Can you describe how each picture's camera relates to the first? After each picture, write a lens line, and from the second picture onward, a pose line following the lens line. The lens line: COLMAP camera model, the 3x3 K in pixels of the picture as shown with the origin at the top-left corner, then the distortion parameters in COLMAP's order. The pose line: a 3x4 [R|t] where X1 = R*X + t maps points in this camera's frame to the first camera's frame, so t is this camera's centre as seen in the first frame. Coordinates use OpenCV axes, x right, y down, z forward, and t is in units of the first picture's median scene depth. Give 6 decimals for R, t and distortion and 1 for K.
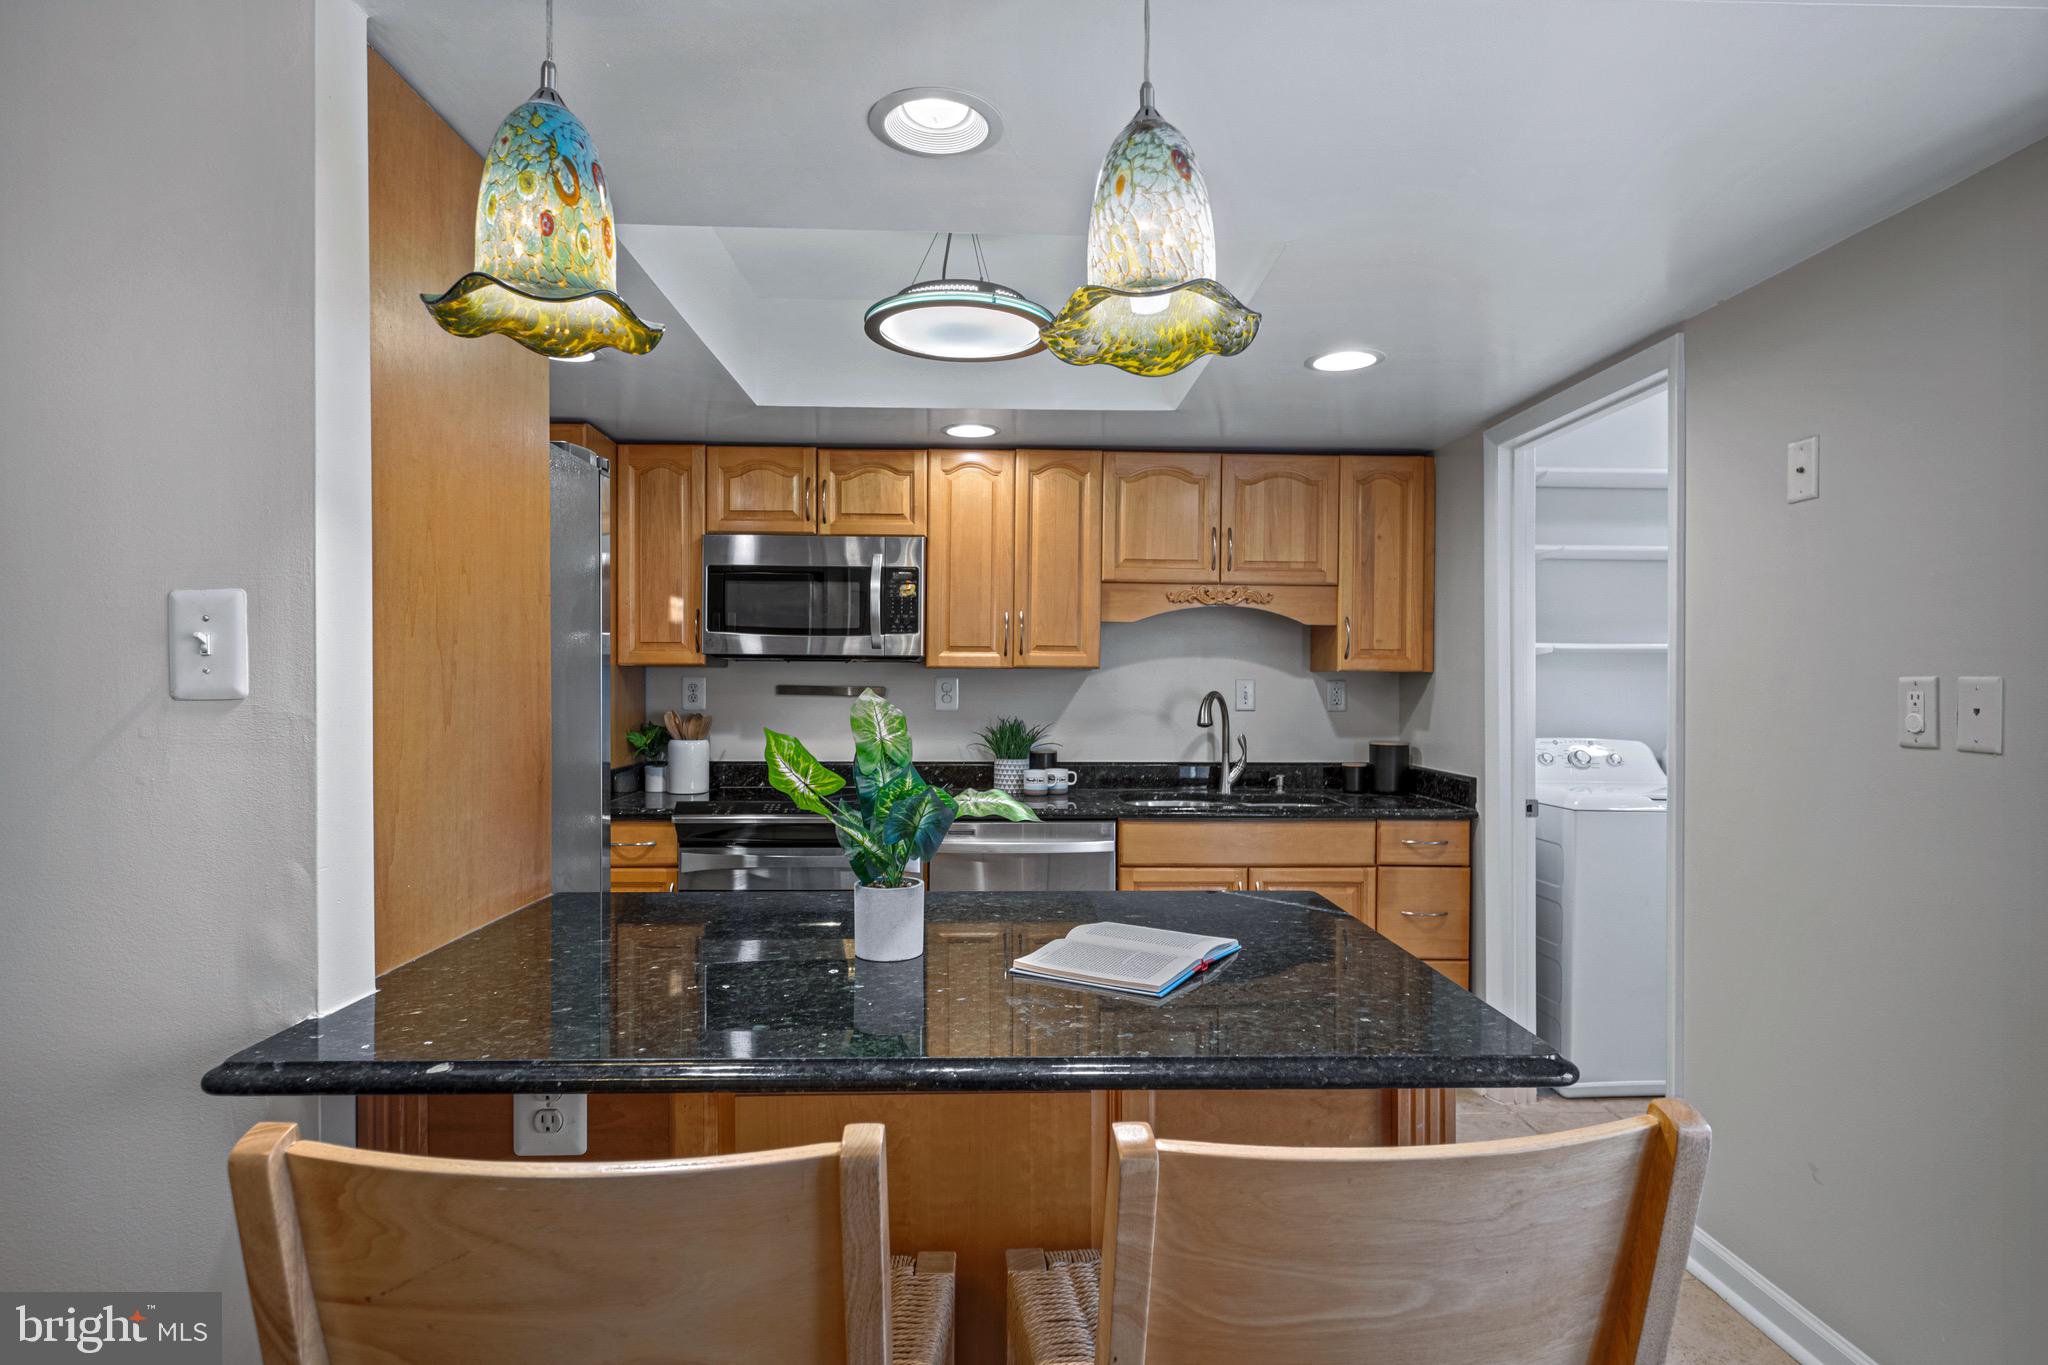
lens RADIAL K [[1056.7, 0, 1032.6], [0, 1056.7, 681.6], [0, 0, 1]] dist [0.000772, -0.001601]
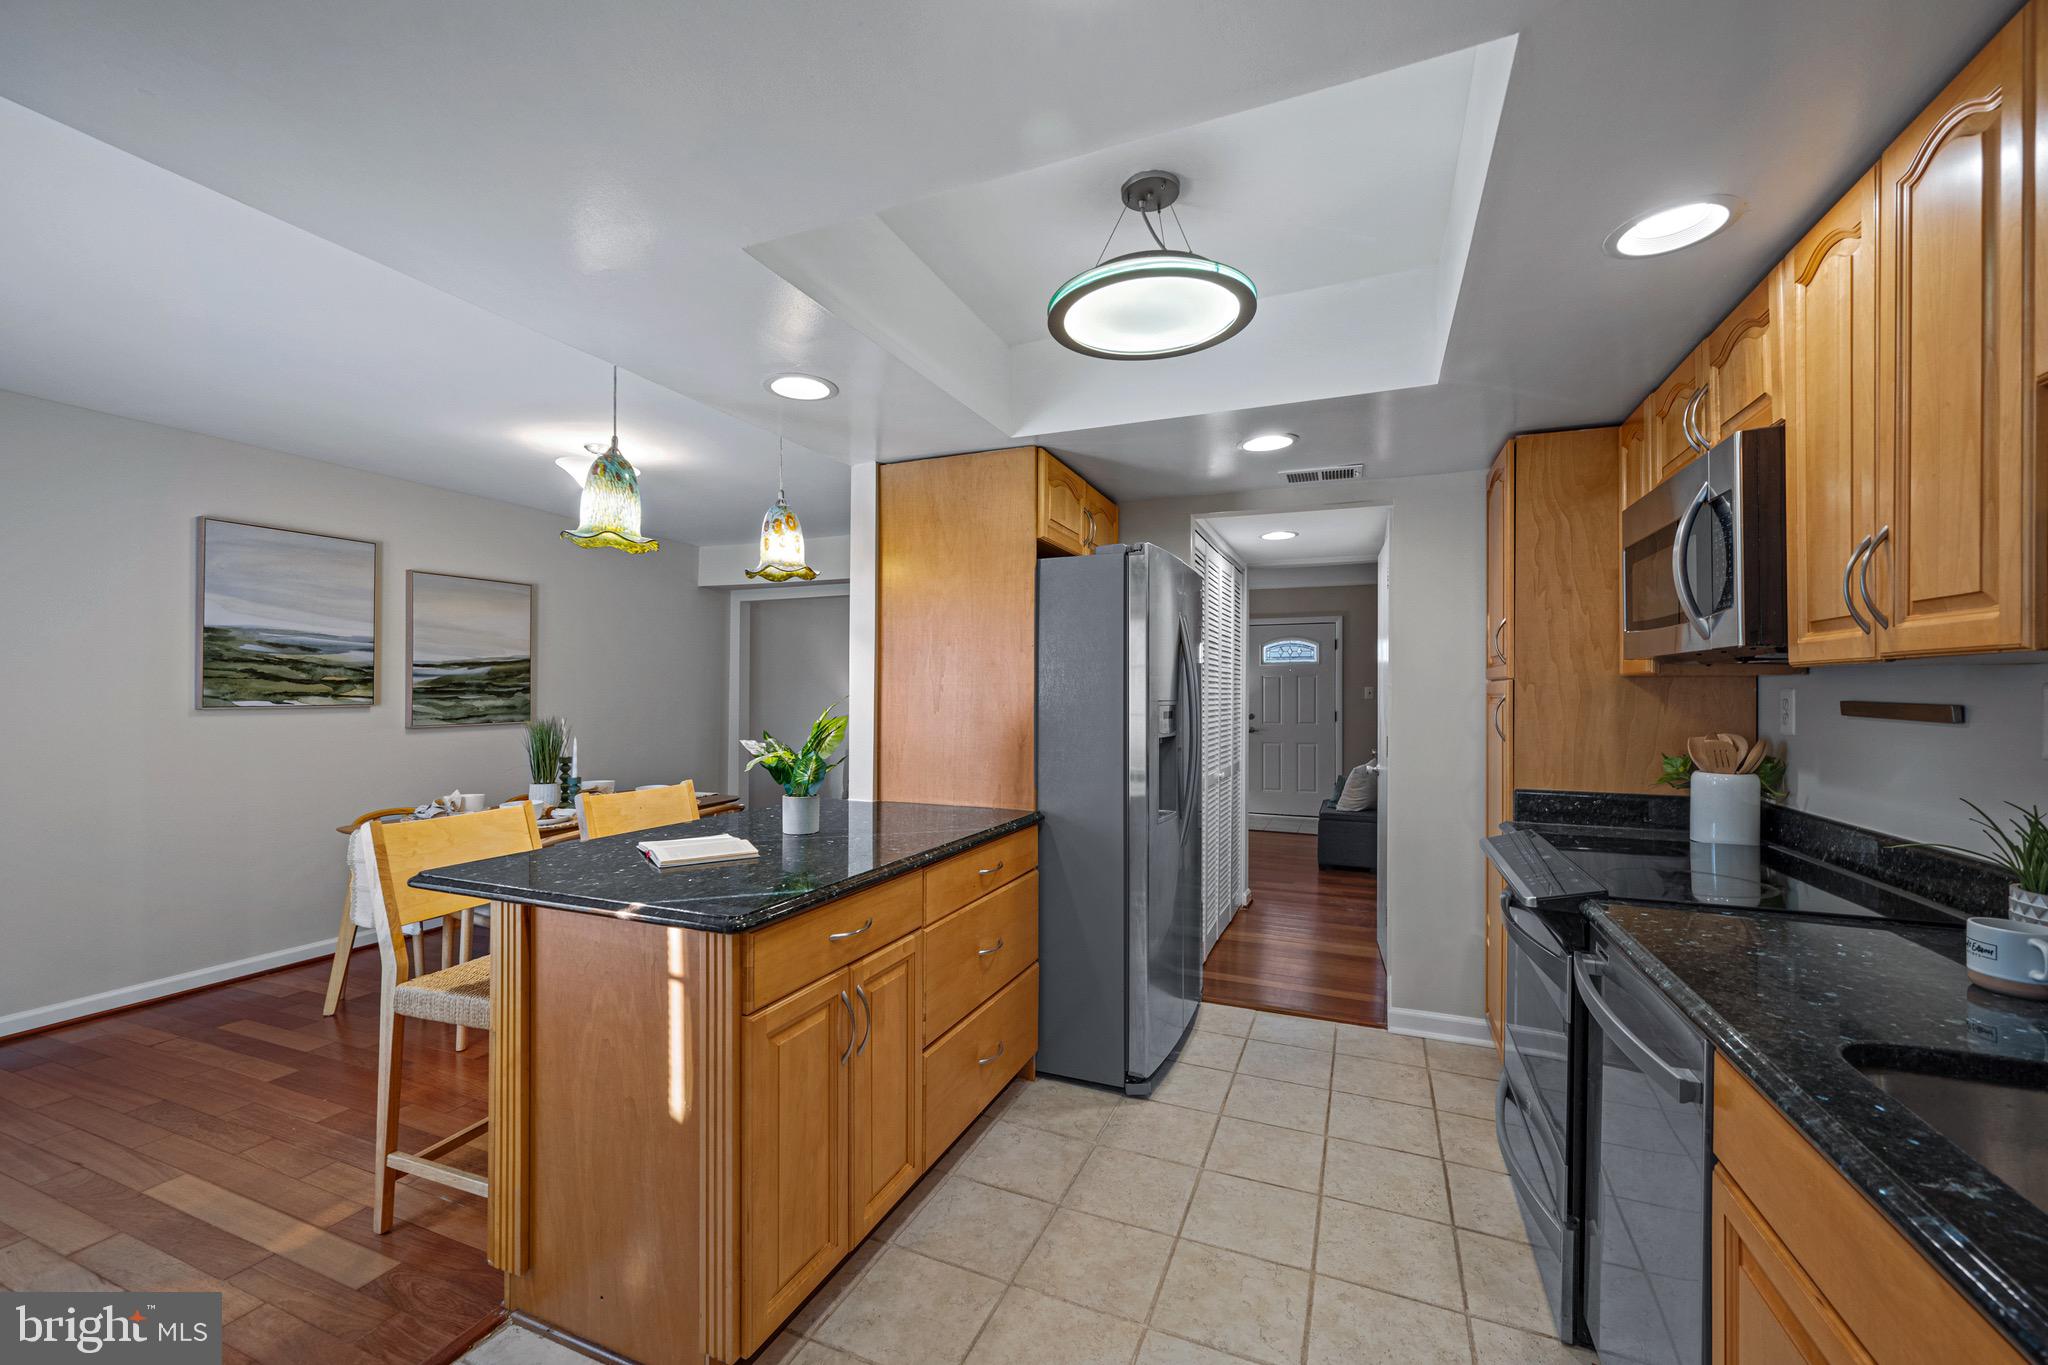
lens RADIAL K [[828.2, 0, 1020.5], [0, 828.2, 690.6], [0, 0, 1]] dist [-0.000166, 0.000610]
pose [[-0.421256, -0.010219, -0.906884, 0.434798], [-0.006357, 0.999945, -0.008314, 0.004475], [0.906919, 0.002263, -0.421298, 0.824006]]
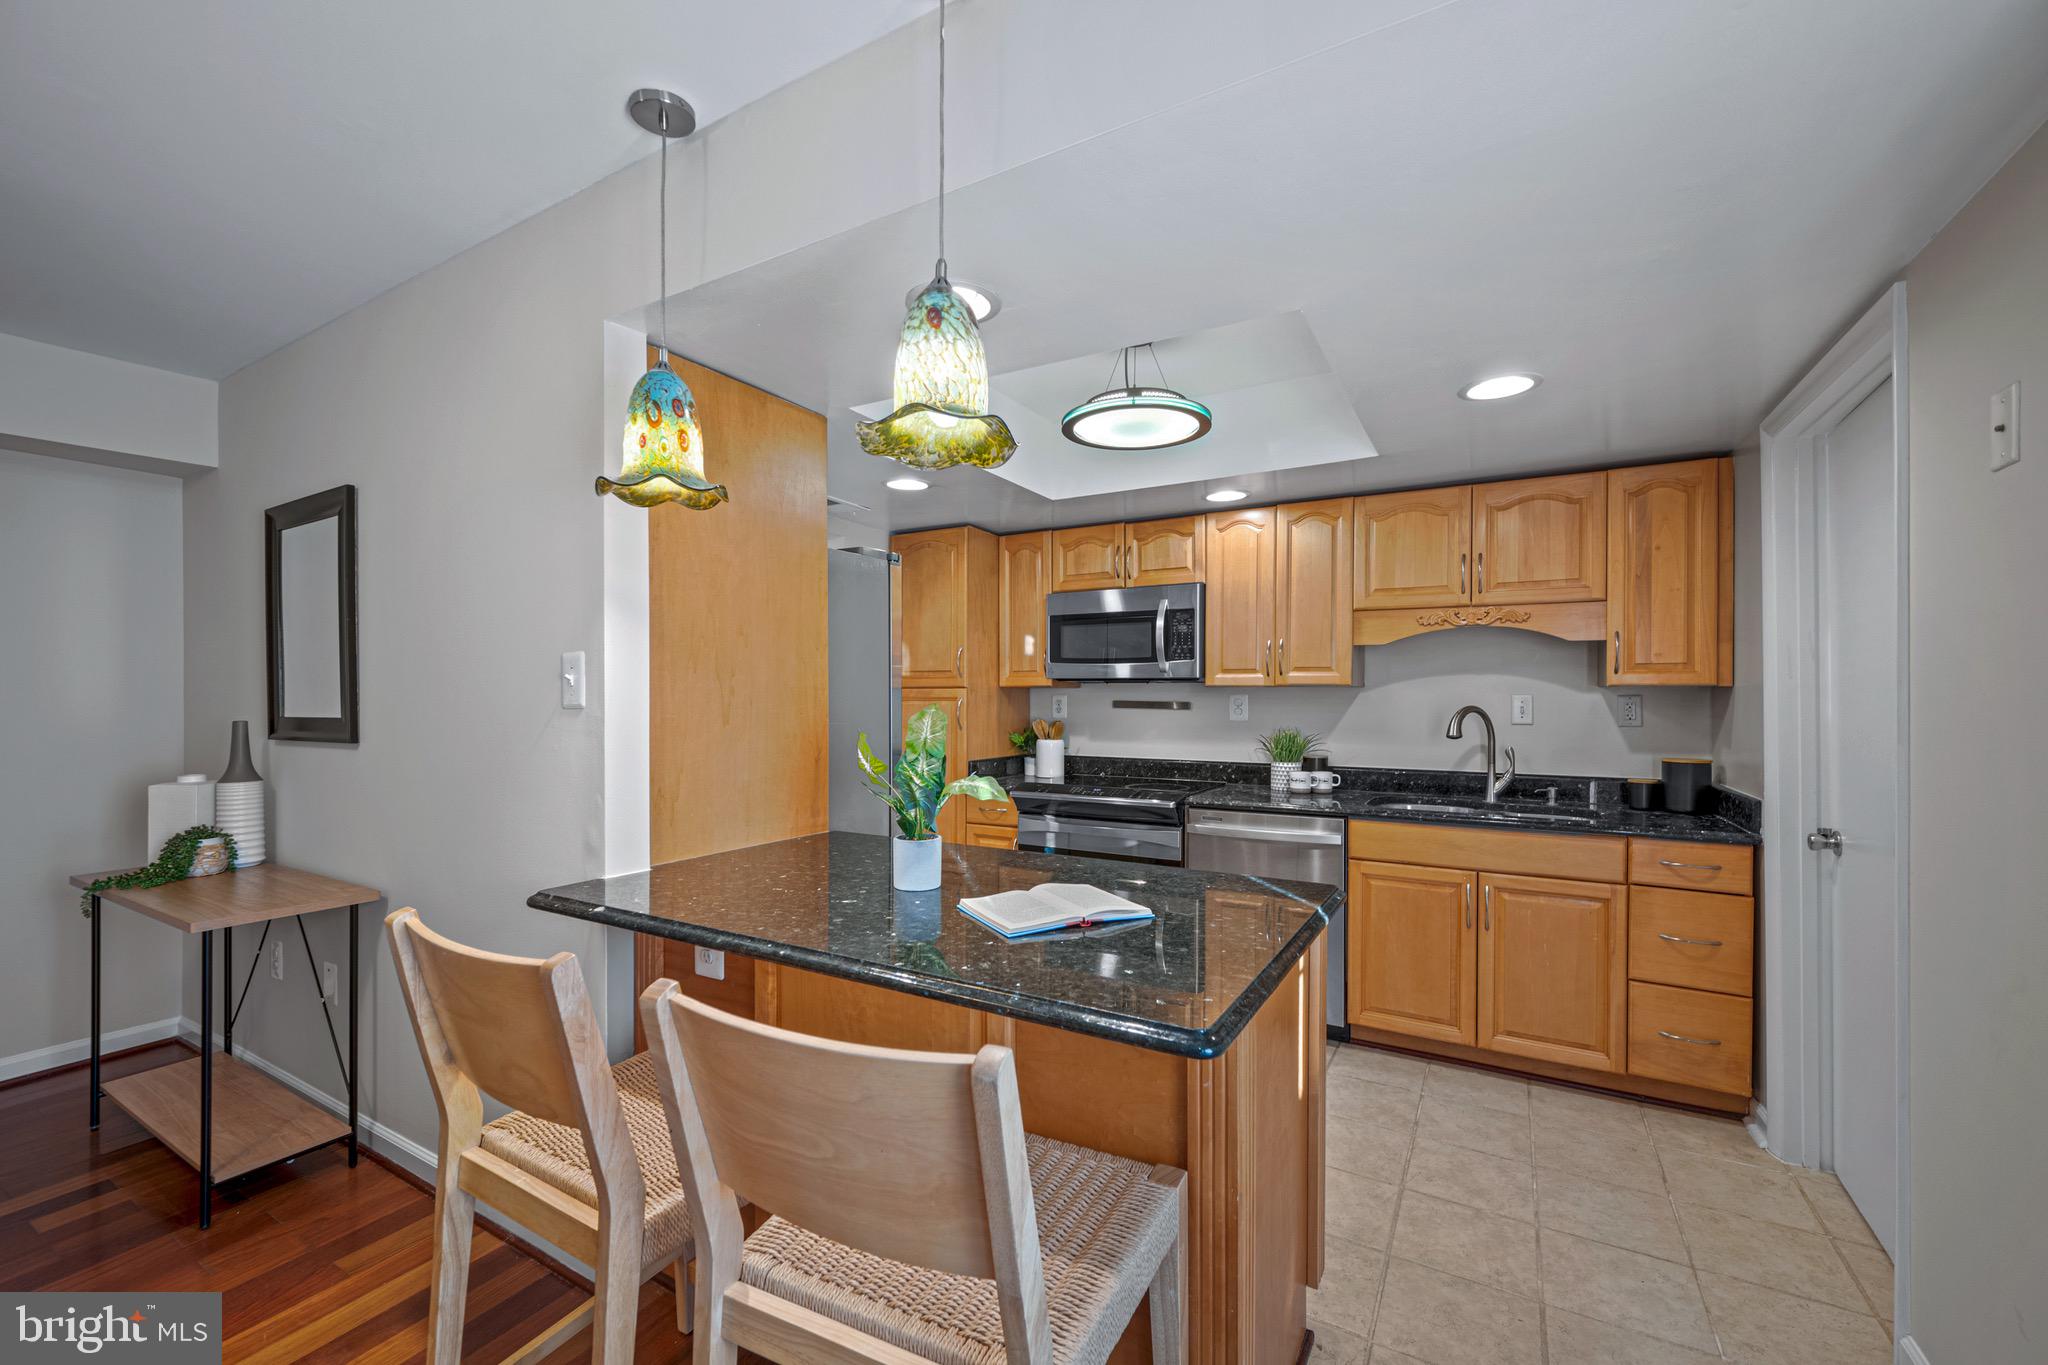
lens RADIAL K [[828.2, 0, 1028.0], [0, 828.2, 695.5], [0, 0, 1]] dist [-0.000166, 0.000610]
pose [[0.849168, -0.004152, -0.528107, 0.241467], [0.002704, 0.999990, -0.003514, 0.000154], [0.528117, 0.001556, 0.849170, 0.047984]]
